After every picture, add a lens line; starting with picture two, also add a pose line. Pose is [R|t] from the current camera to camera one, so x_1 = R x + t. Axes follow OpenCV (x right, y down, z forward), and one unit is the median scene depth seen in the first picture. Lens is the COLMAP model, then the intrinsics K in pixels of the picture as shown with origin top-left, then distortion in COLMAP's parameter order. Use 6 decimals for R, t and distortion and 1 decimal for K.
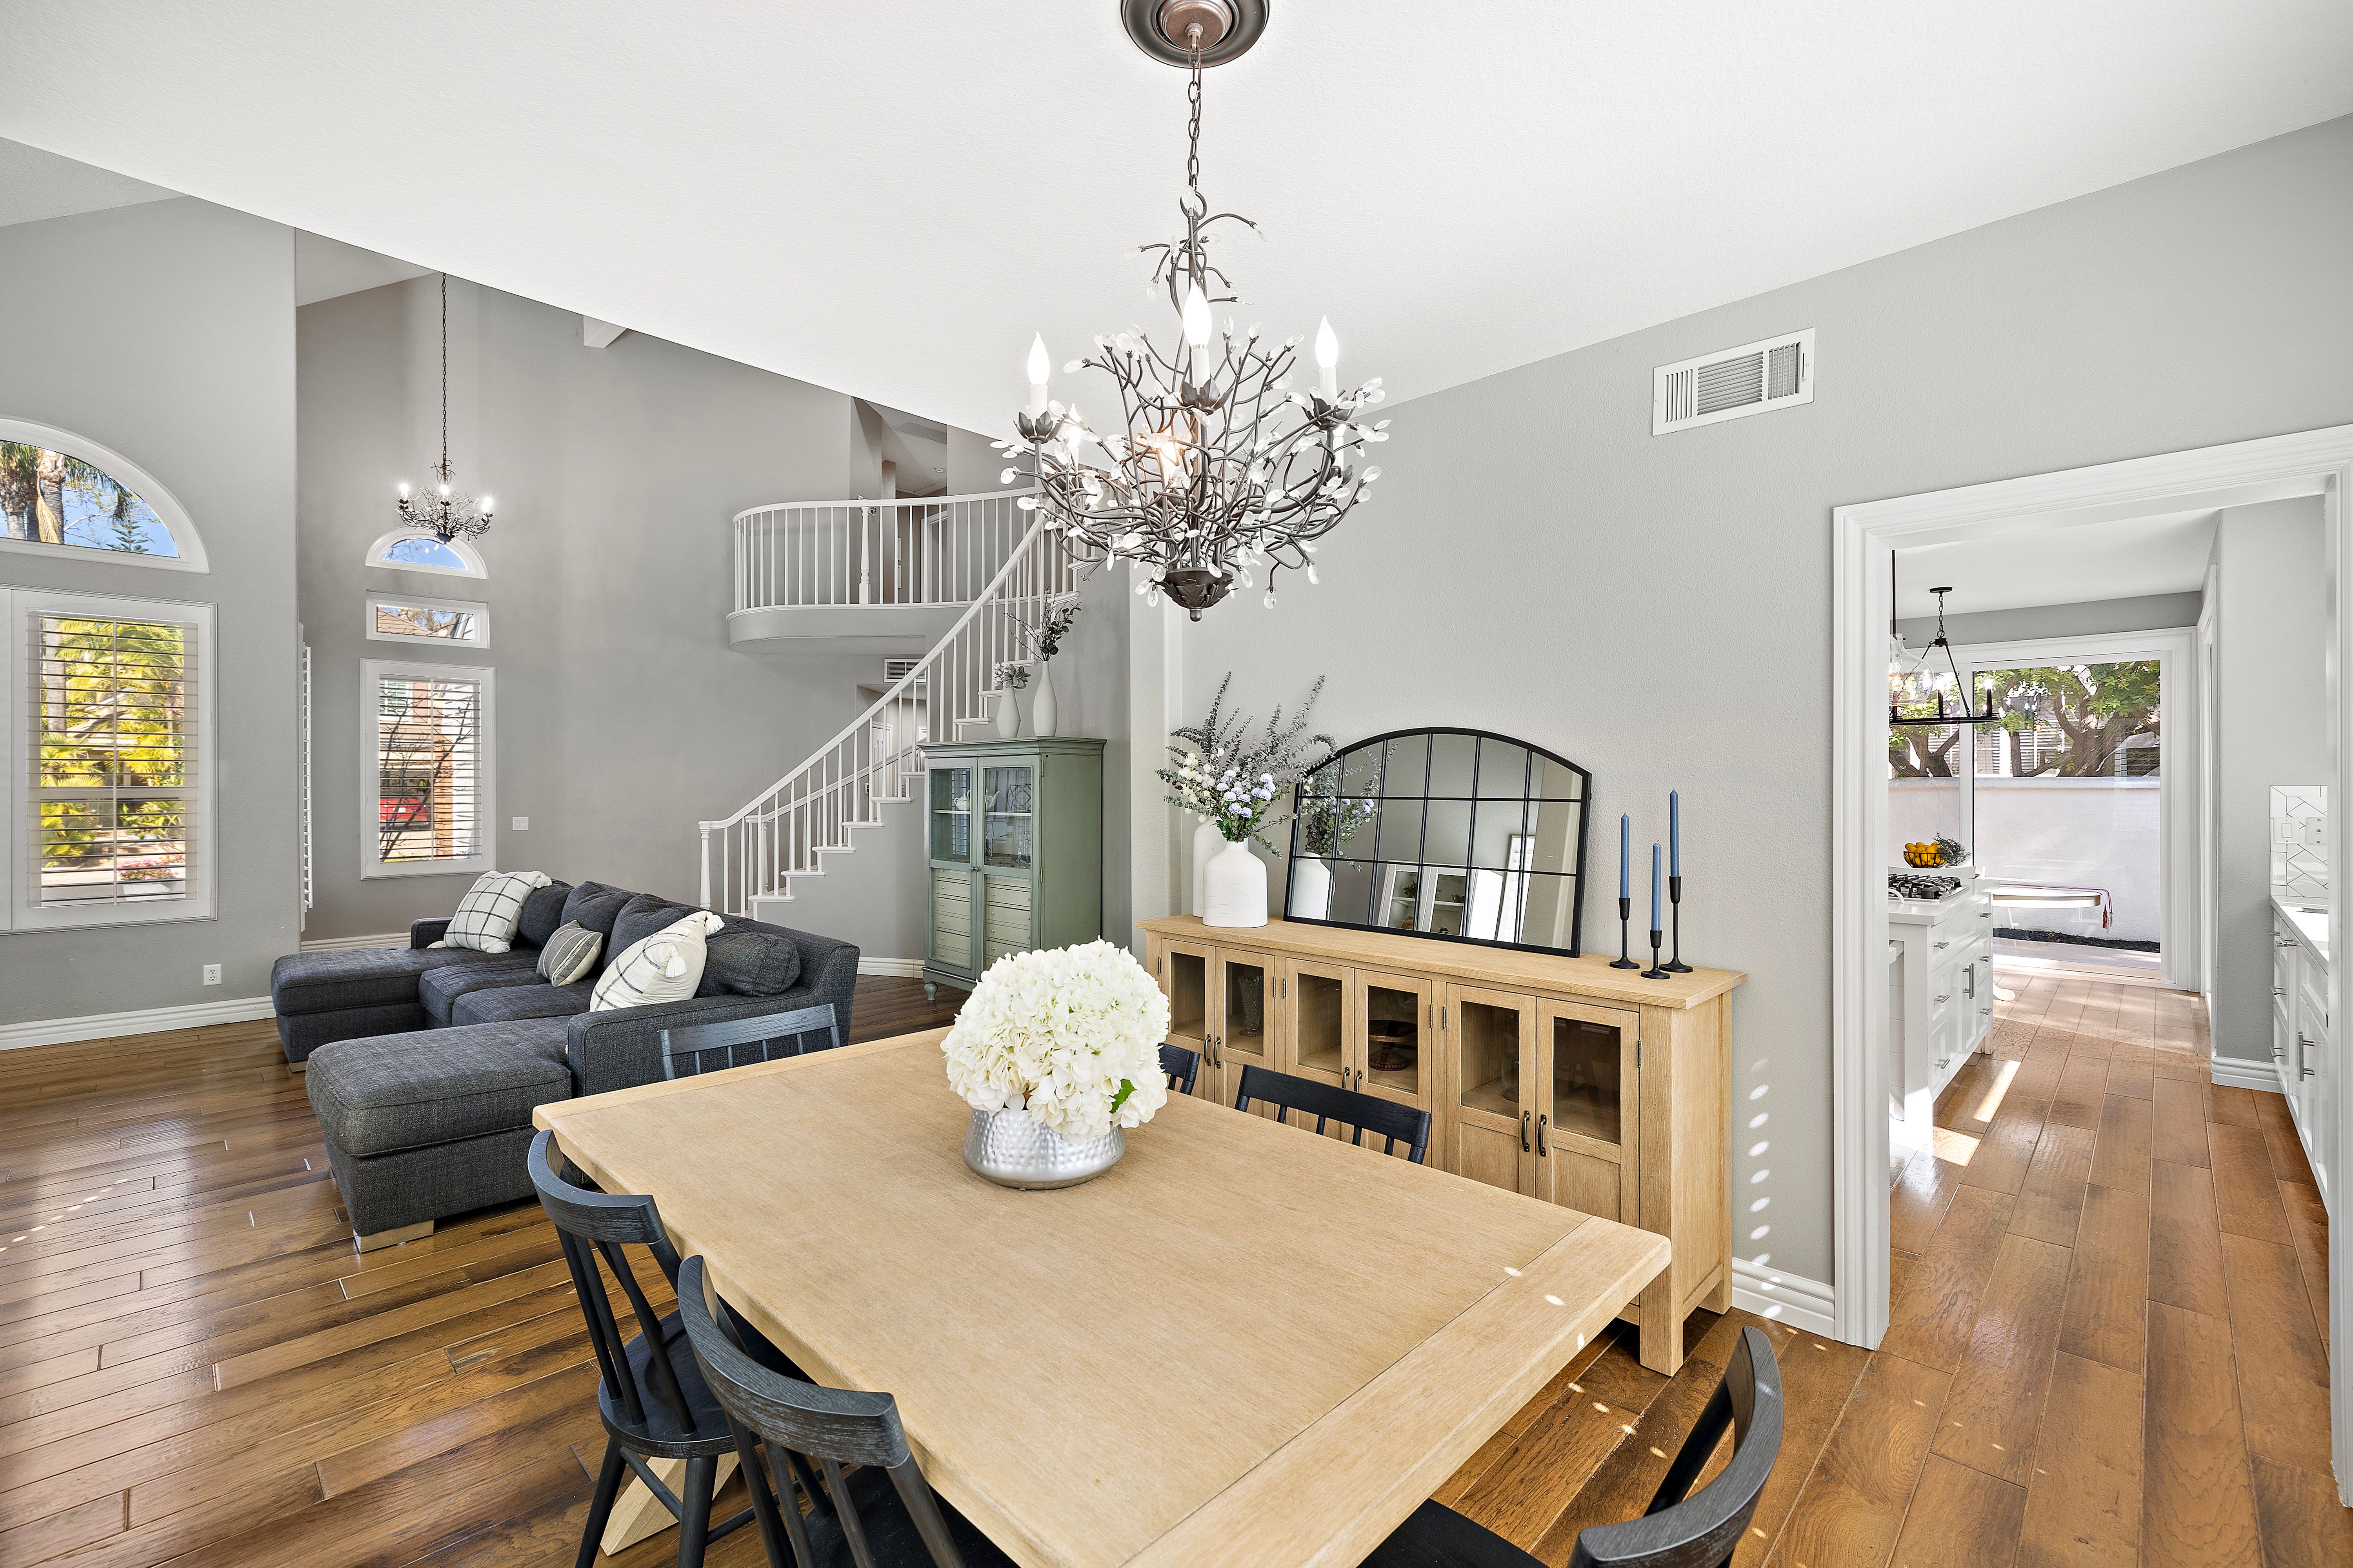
lens RADIAL K [[1012.9, 0, 1175.0], [0, 1012.9, 769.9], [0, 0, 1]] dist [-0.000459, -0.000131]
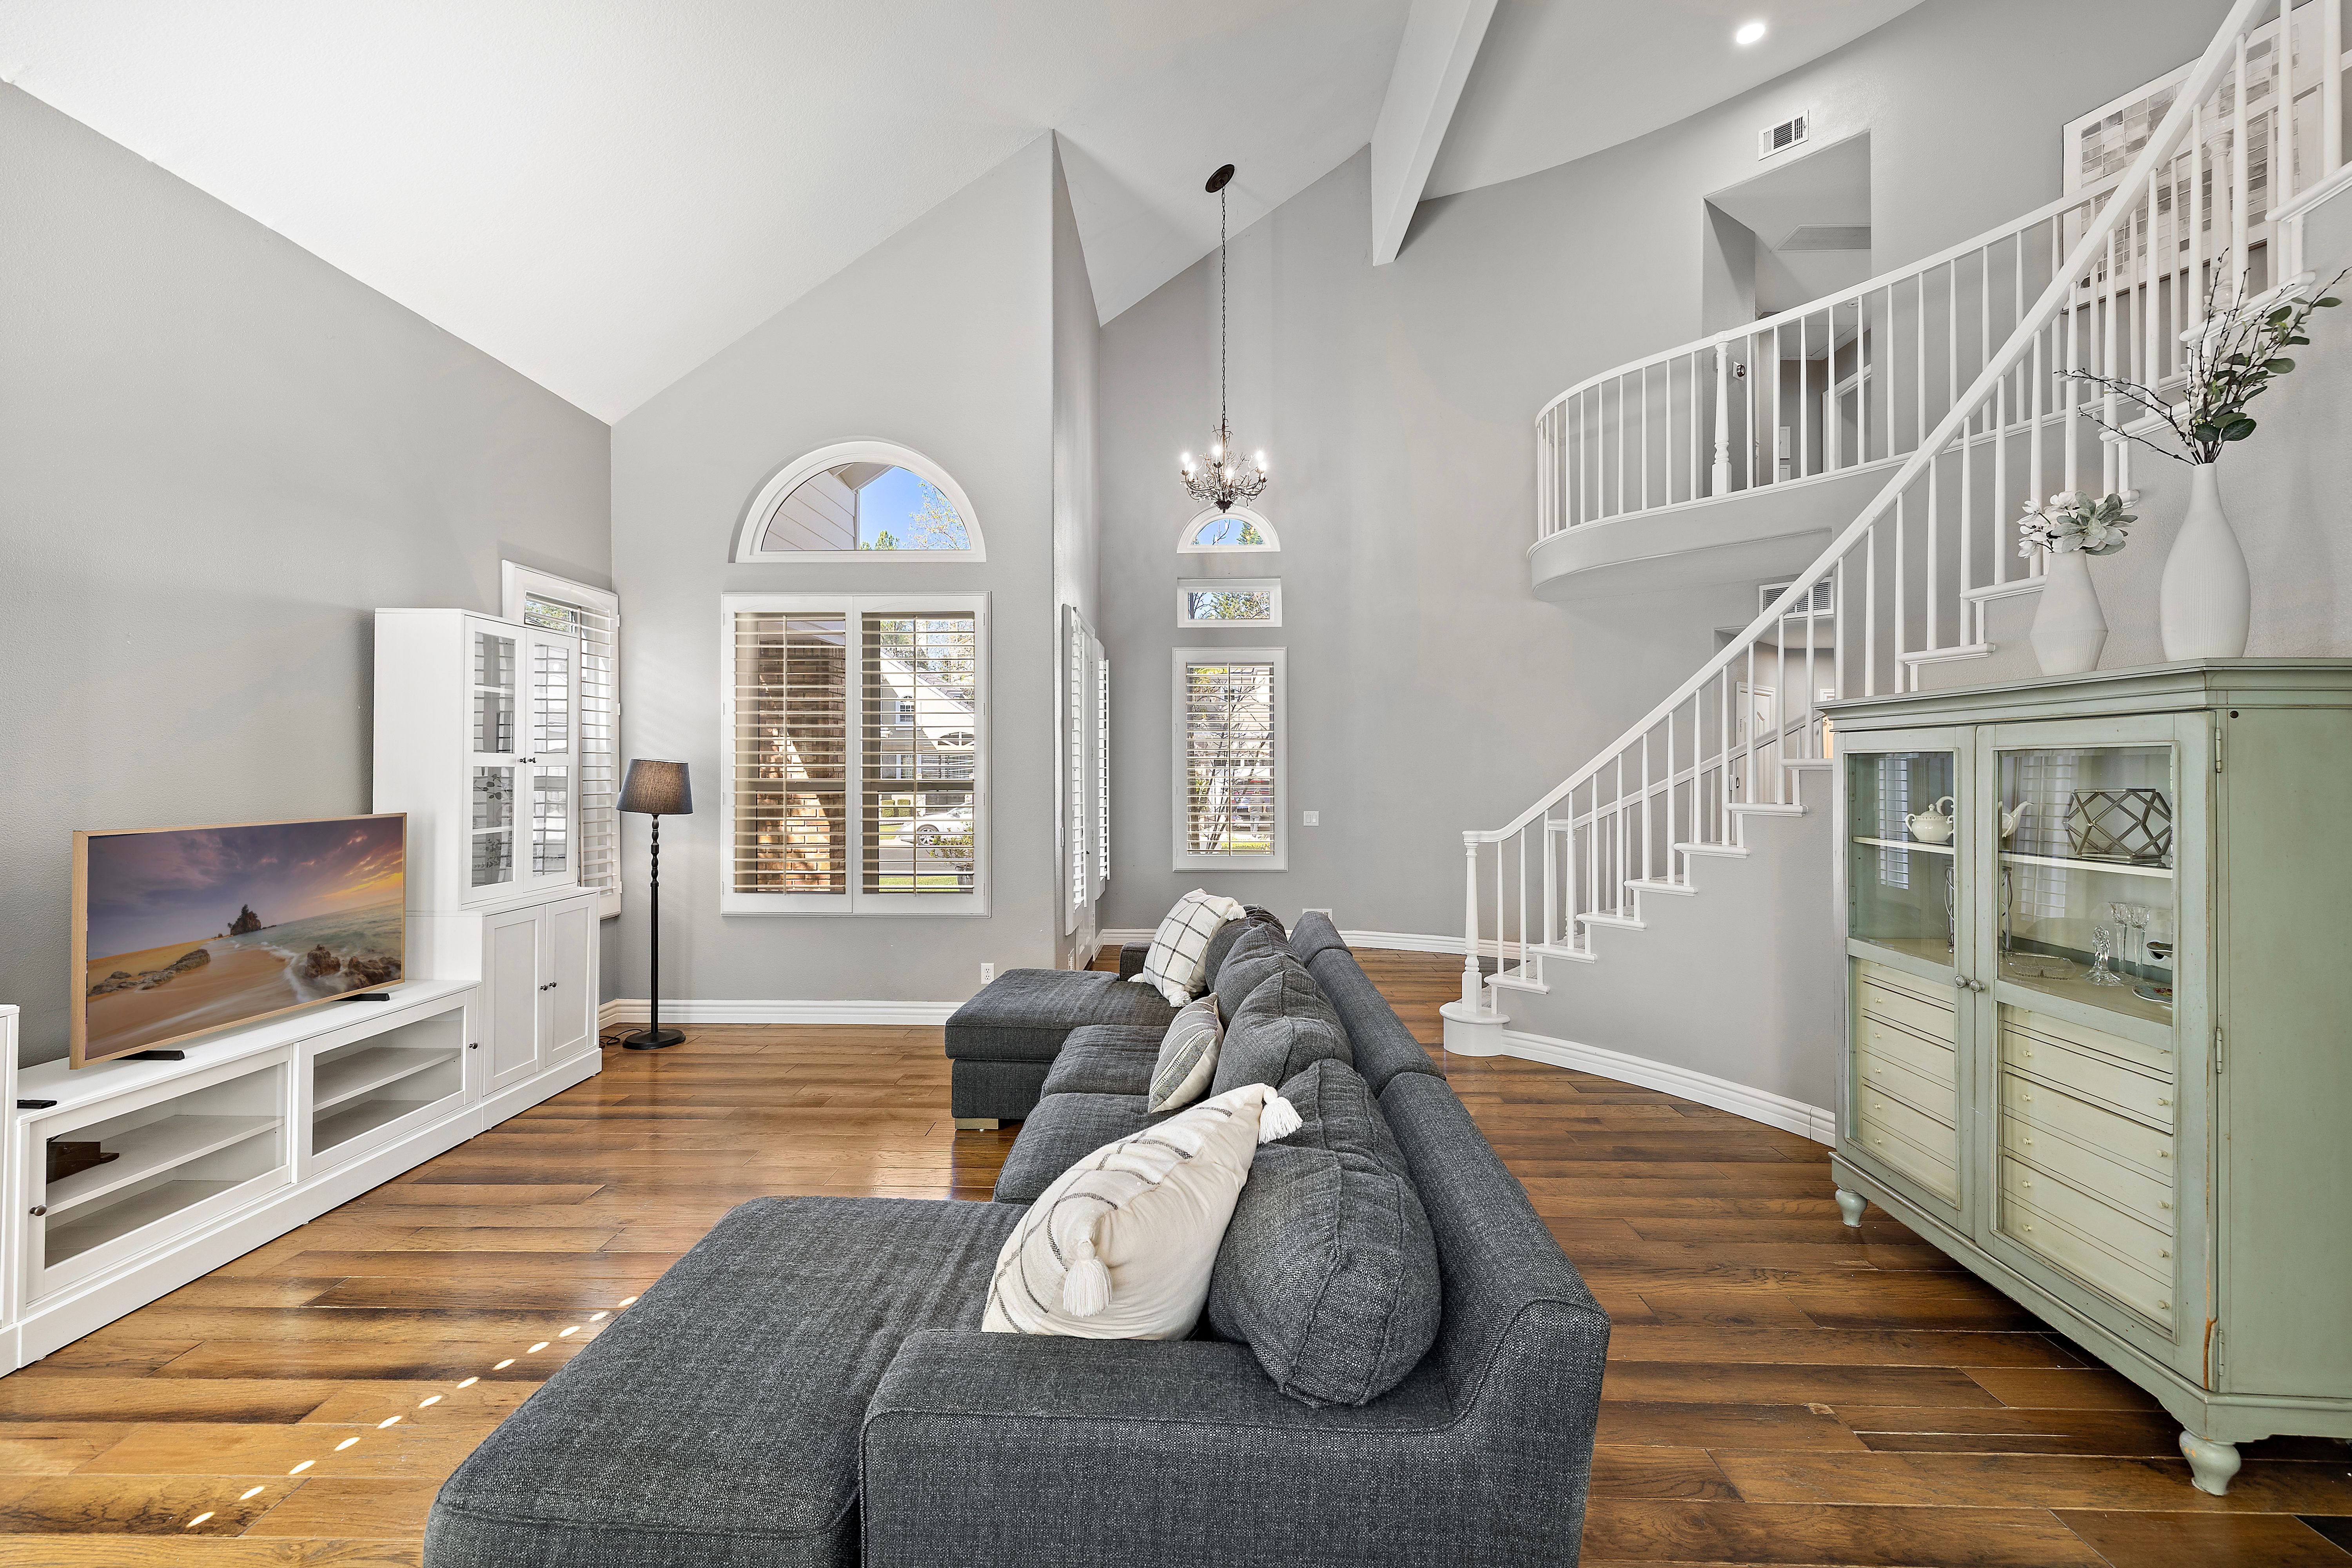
lens RADIAL K [[1012.6, 0, 1174.5], [0, 1012.6, 769.9], [0, 0, 1]] dist [-0.000459, -0.000131]
pose [[0.685062, -0.000010, -0.728485, -0.097301], [0.011725, 0.999871, 0.011013, -0.001973], [0.728391, -0.016086, 0.684973, 0.386459]]
